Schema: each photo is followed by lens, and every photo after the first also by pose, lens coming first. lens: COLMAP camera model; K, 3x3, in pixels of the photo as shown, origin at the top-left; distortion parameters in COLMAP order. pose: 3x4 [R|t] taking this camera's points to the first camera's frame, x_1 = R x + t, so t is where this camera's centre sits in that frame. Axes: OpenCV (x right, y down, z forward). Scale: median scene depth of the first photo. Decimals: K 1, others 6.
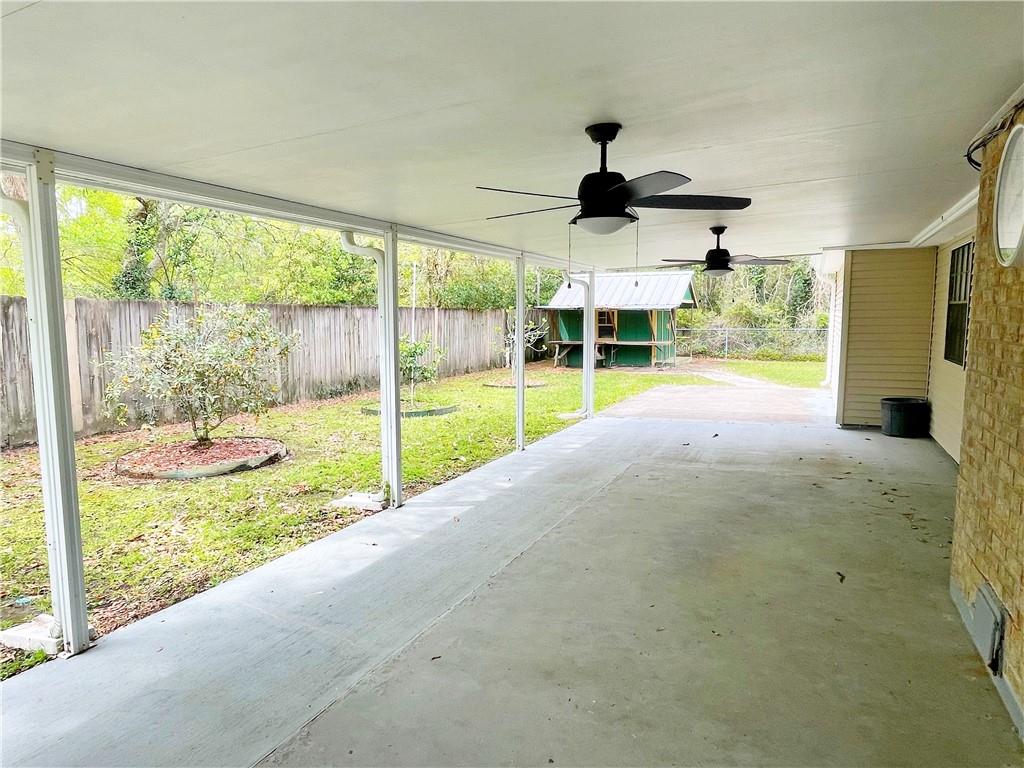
lens RADIAL K [[637.5, 0, 512.0], [0, 637.5, 384.0], [0, 0, 1]] dist [0.000363, 0.000041]
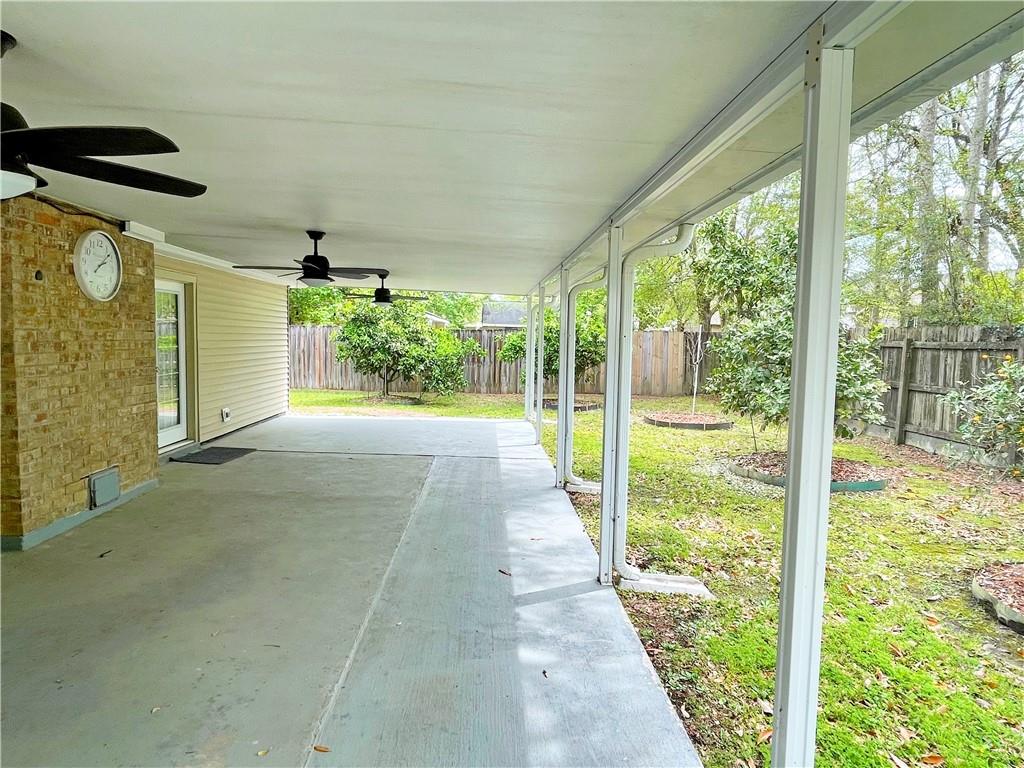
lens RADIAL K [[637.5, 0, 512.0], [0, 637.5, 384.0], [0, 0, 1]] dist [0.000363, 0.000041]
pose [[-0.885845, 0.019621, -0.463566, 0.301260], [-0.066218, 0.983532, 0.168168, -0.183384], [0.459232, 0.179667, -0.869957, 1.748316]]
